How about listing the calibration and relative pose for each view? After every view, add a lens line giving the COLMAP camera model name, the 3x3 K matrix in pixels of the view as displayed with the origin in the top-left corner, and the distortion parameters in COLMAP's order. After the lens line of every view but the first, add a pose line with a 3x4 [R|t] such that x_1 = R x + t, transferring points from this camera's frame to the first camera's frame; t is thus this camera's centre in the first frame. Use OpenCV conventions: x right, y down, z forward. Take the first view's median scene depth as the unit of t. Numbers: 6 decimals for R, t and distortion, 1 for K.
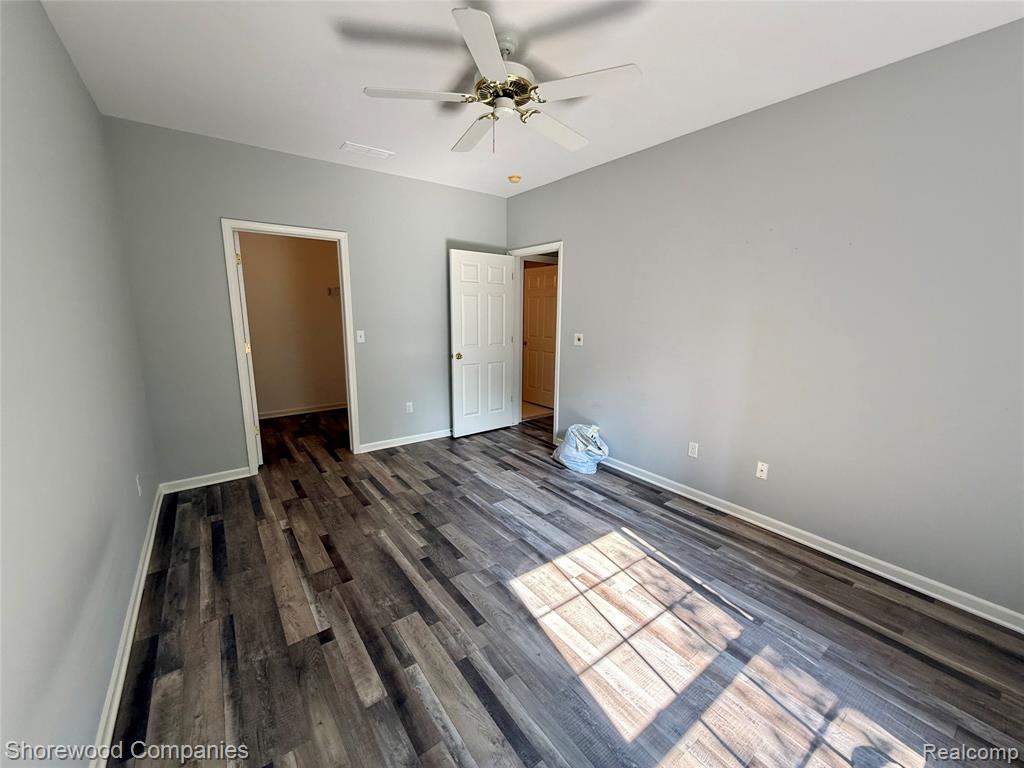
lens RADIAL K [[406.4, 0, 511.6], [0, 406.4, 384.2], [0, 0, 1]] dist [0.000999, -0.000048]
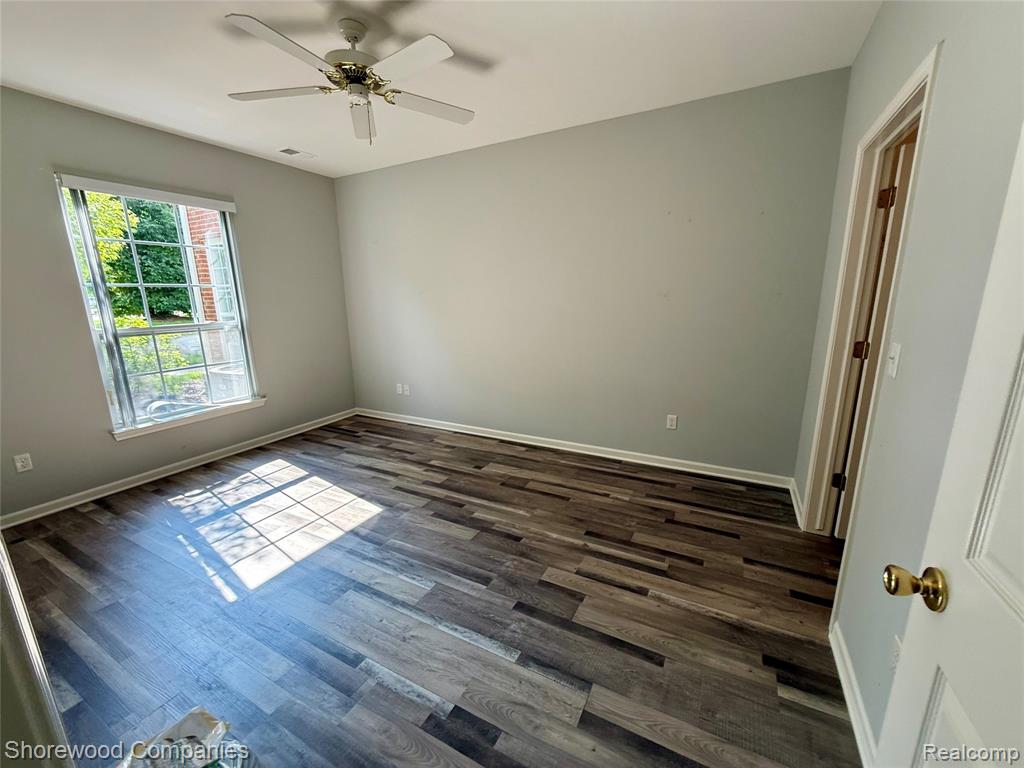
lens RADIAL K [[406.4, 0, 515.0], [0, 406.4, 386.2], [0, 0, 1]] dist [0.000999, -0.000048]
pose [[-0.902327, 0.097453, -0.419891, 0.104731], [-0.071870, 0.926460, 0.369469, -0.324283], [0.425018, 0.363559, -0.828966, 1.876289]]
